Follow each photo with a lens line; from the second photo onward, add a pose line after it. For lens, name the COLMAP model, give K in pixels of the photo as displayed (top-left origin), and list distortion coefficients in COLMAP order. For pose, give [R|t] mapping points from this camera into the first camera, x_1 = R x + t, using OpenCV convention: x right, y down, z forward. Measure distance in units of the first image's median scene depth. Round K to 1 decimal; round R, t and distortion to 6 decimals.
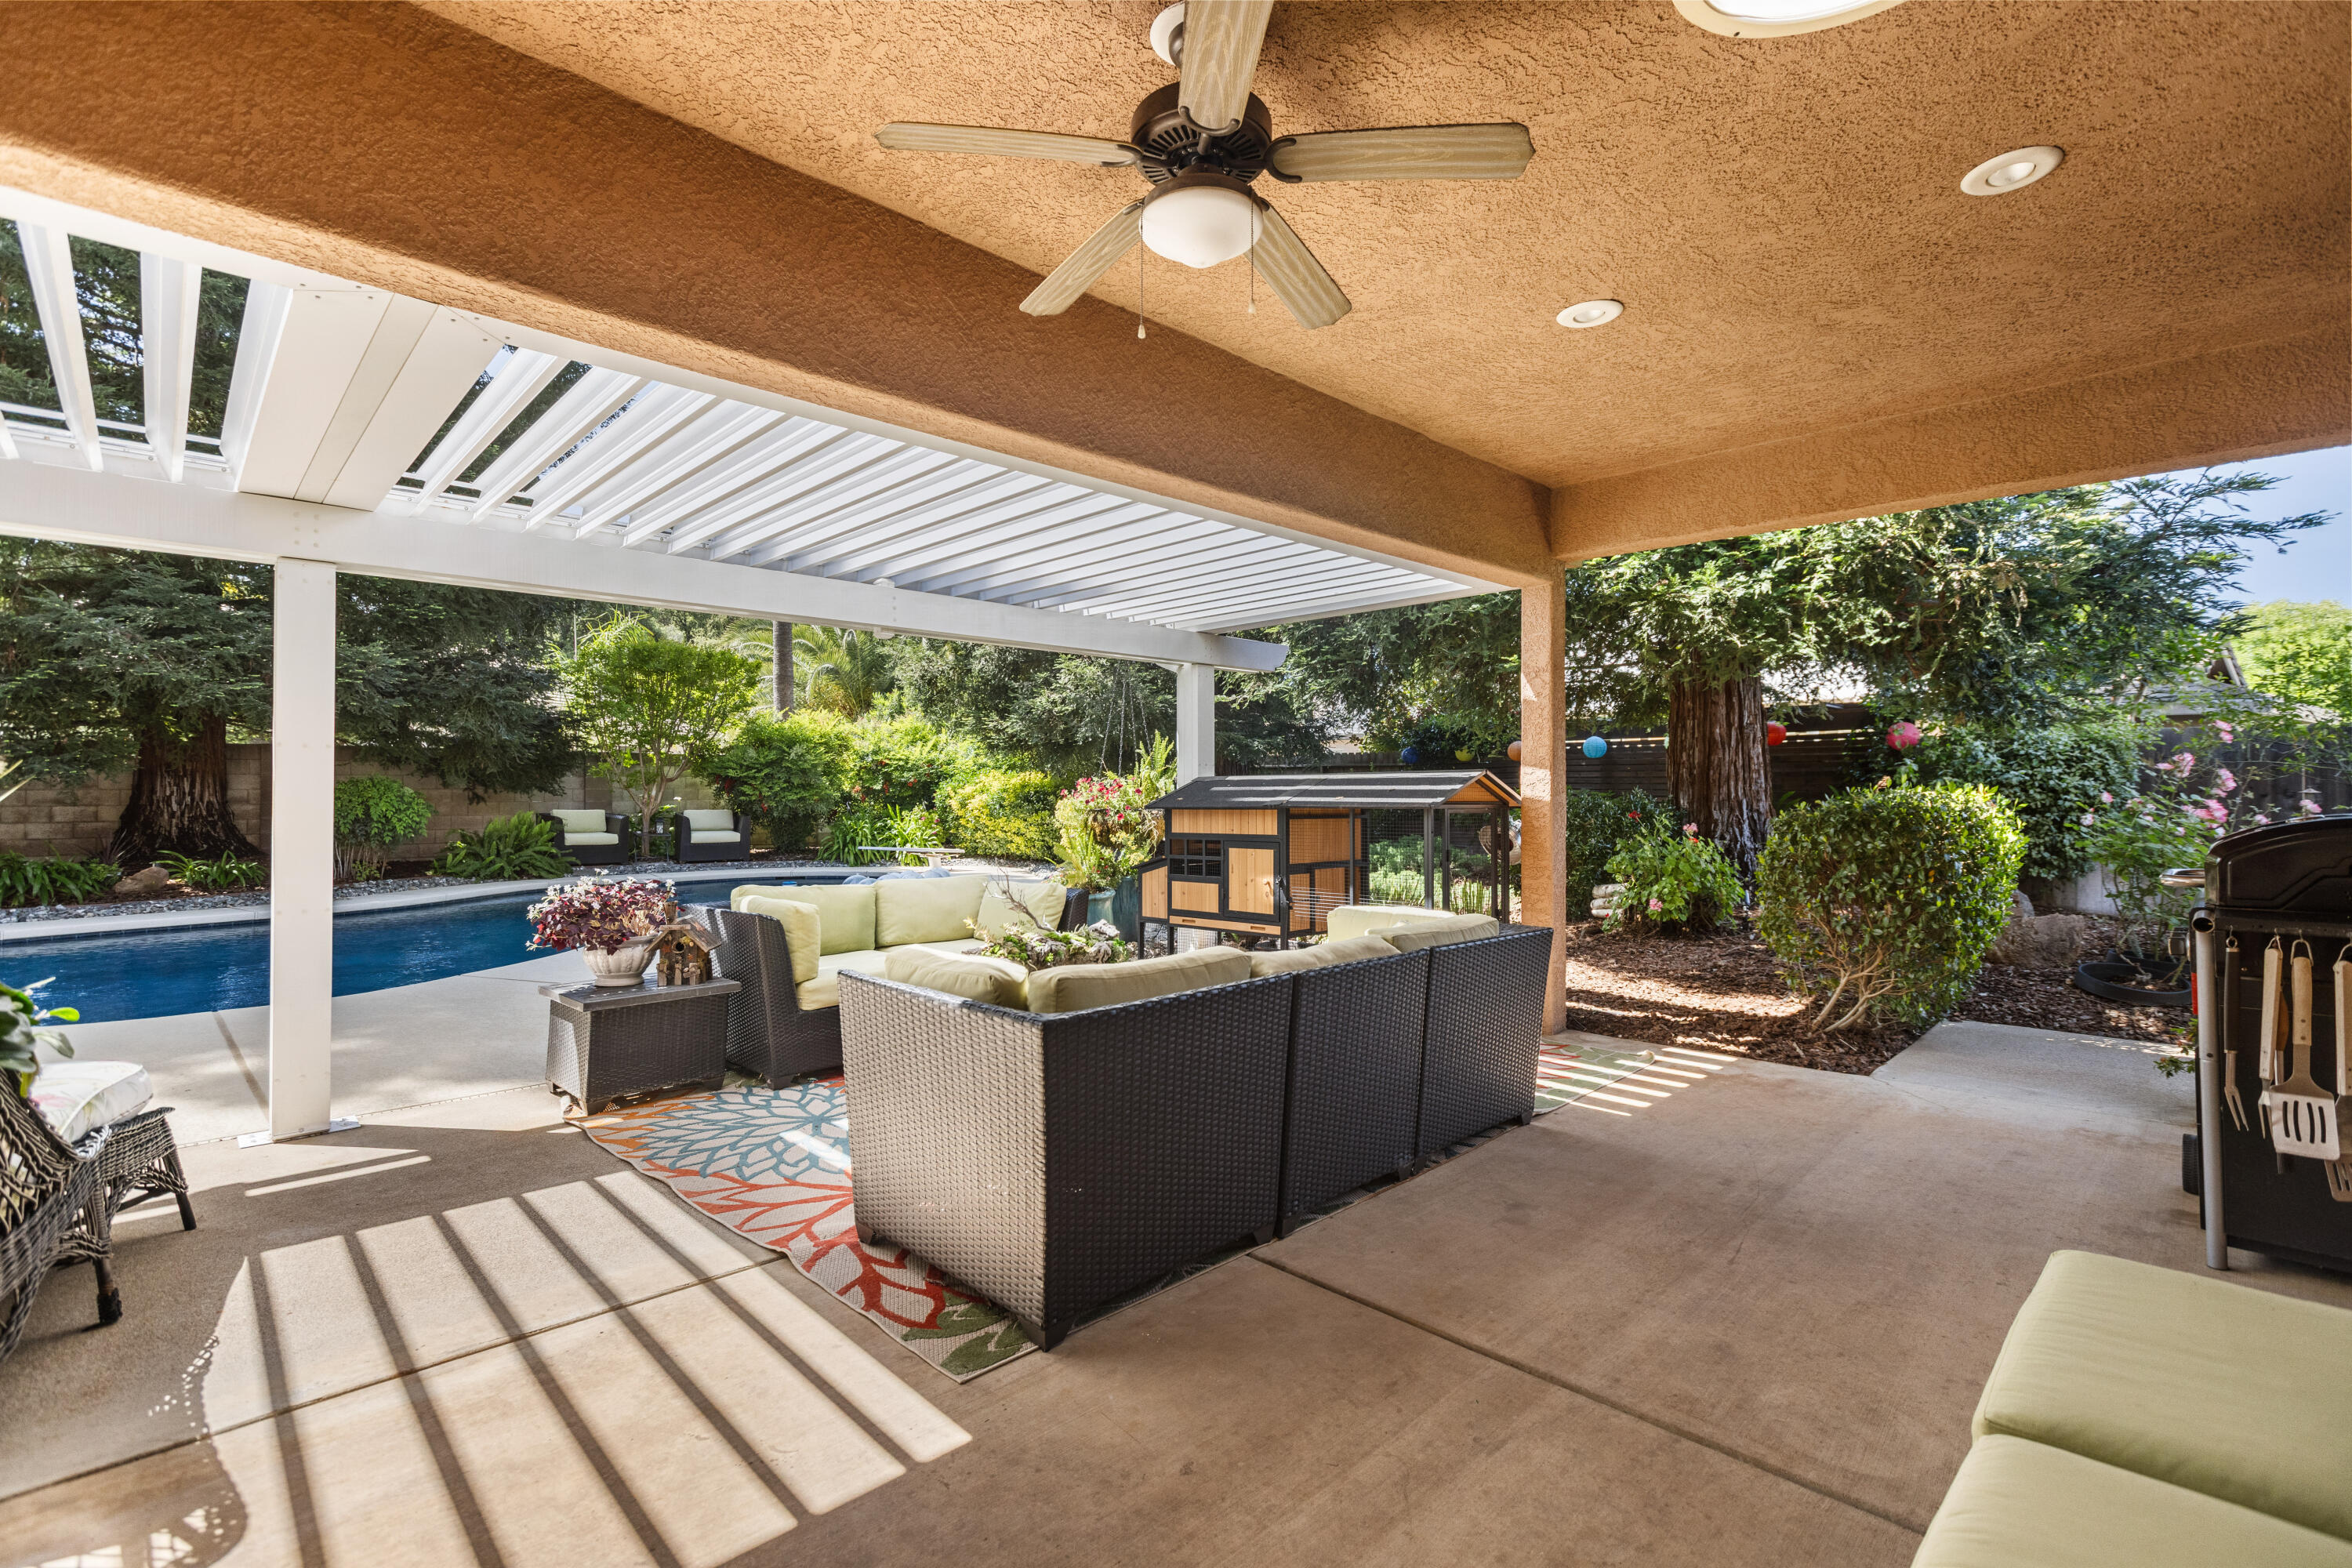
lens RADIAL K [[1074.0, 0, 1195.3], [0, 1074.0, 791.6], [0, 0, 1]] dist [0.000832, -0.000229]
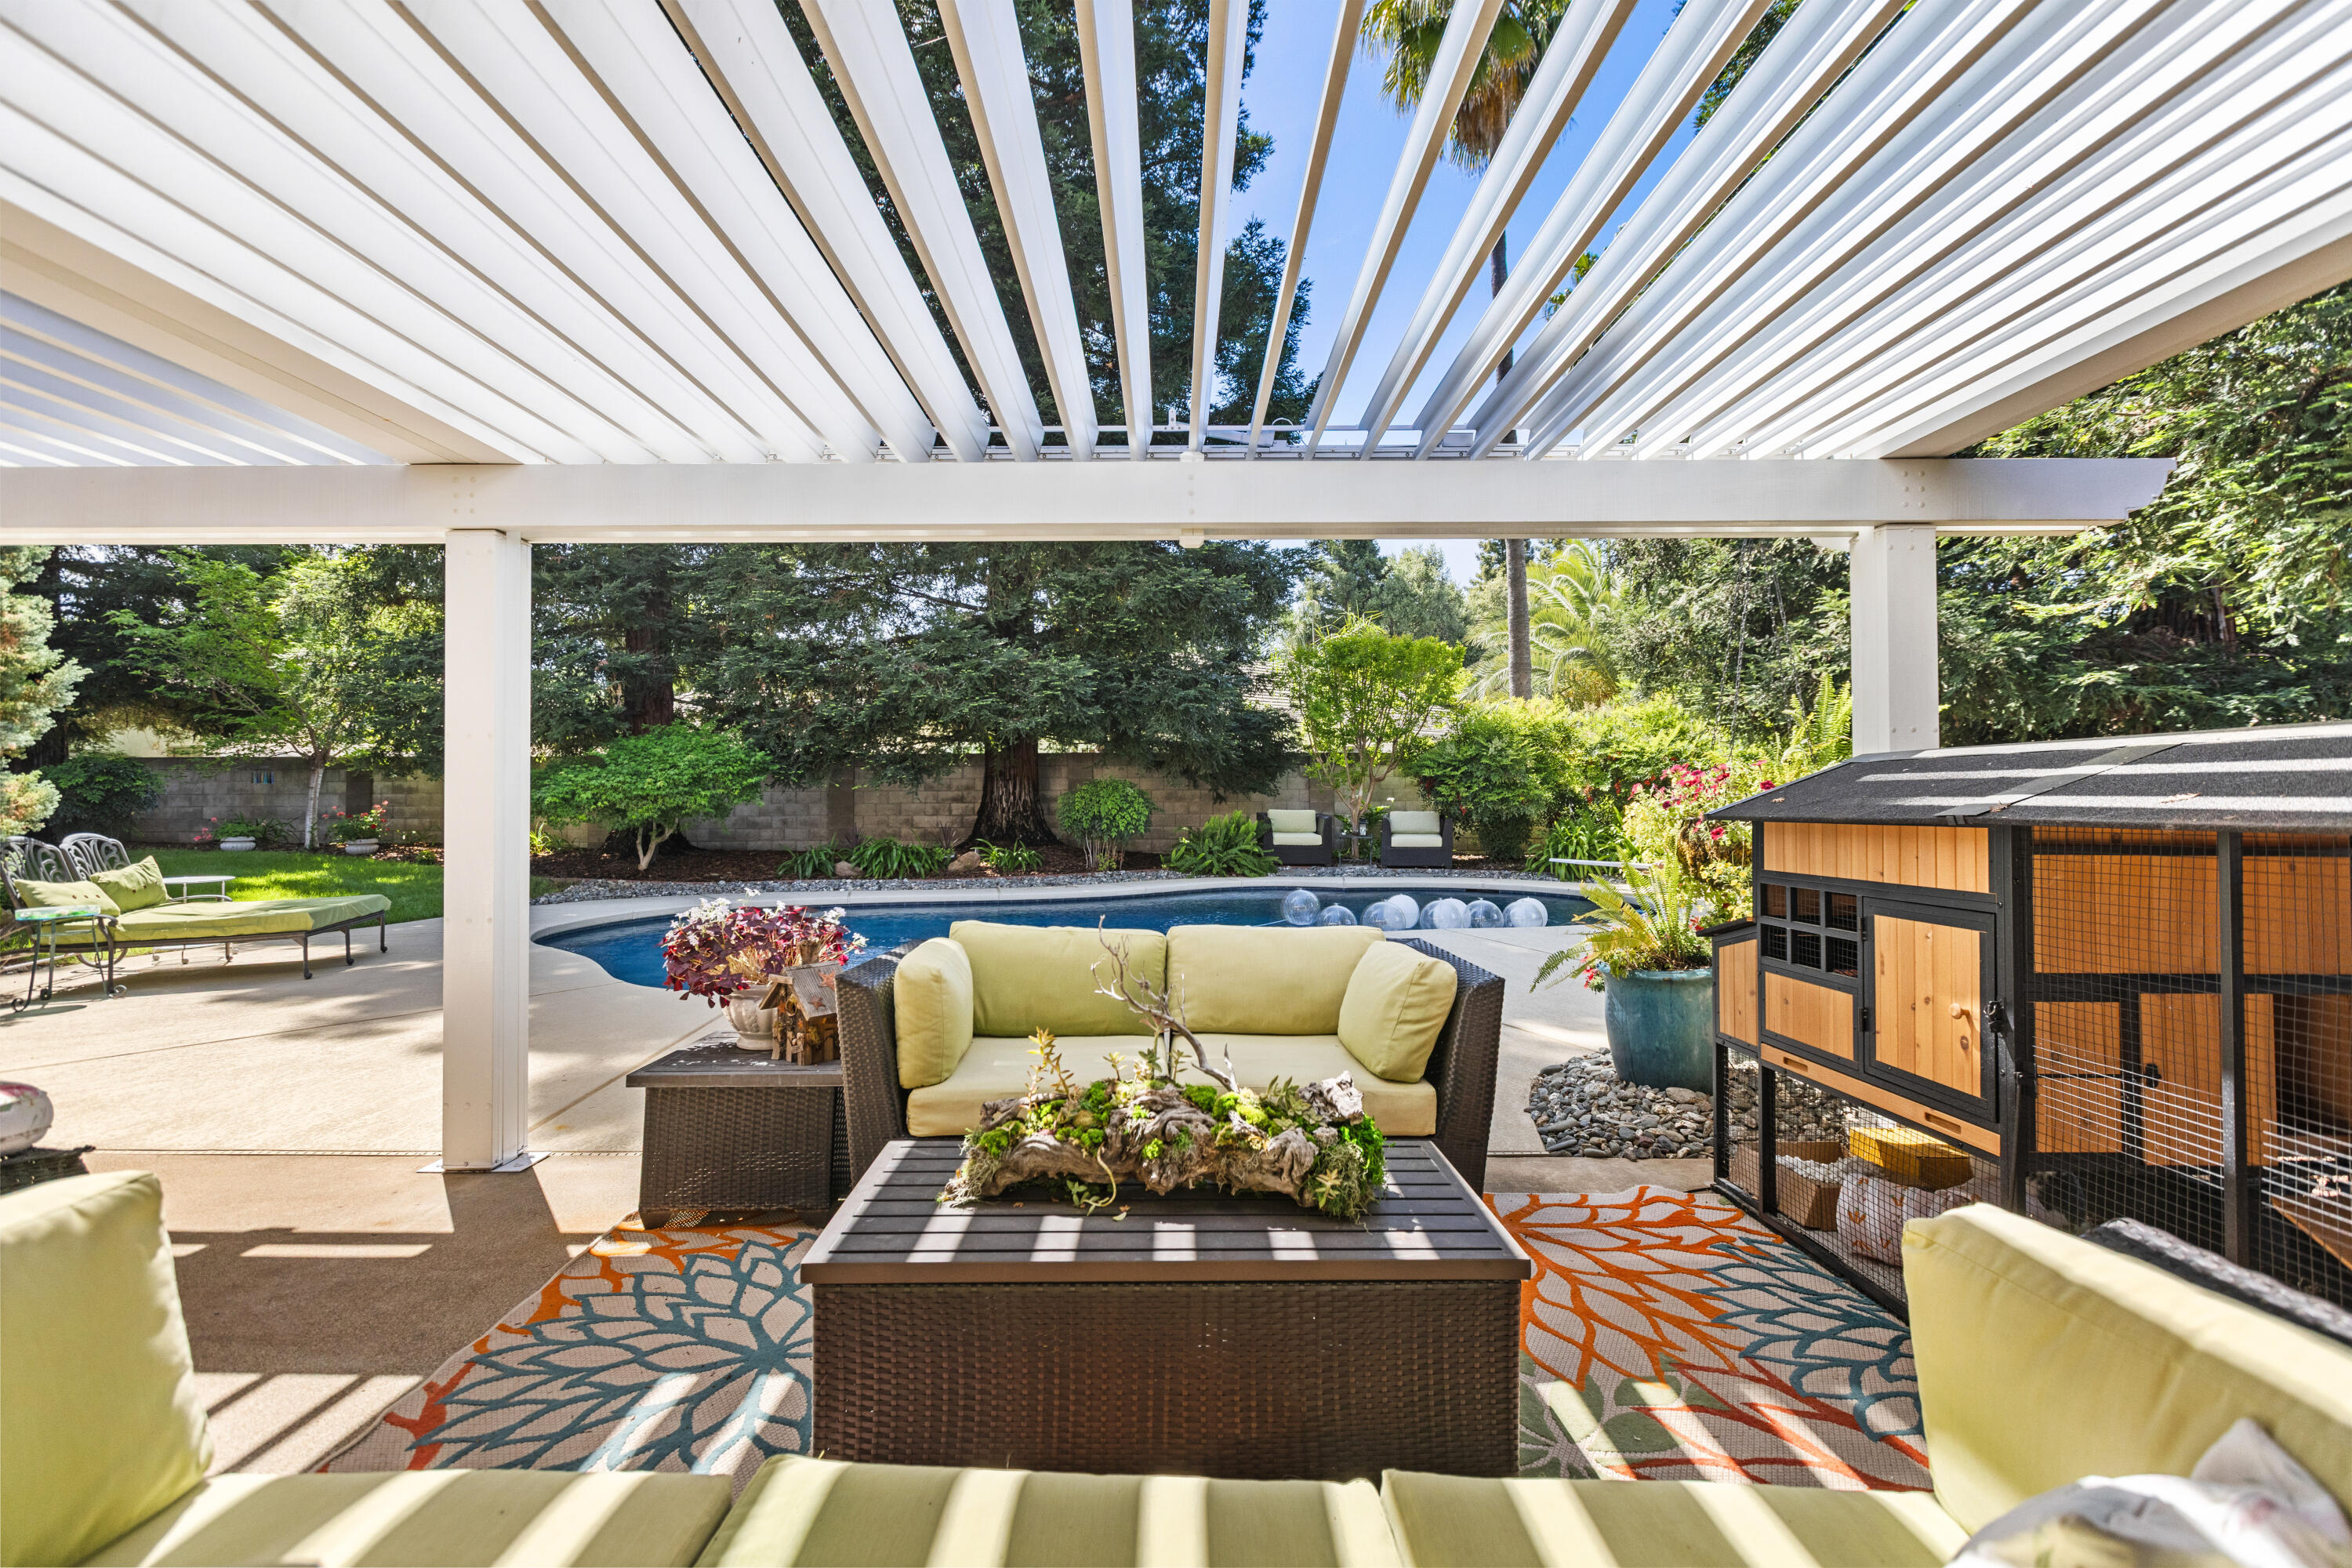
lens RADIAL K [[1074.0, 0, 1152.5], [0, 1074.0, 781.9], [0, 0, 1]] dist [0.000832, -0.000229]
pose [[0.704057, -0.008119, -0.710097, 0.072658], [0.000463, 0.999940, -0.010975, 0.002291], [0.710143, 0.007398, 0.704018, 0.268925]]
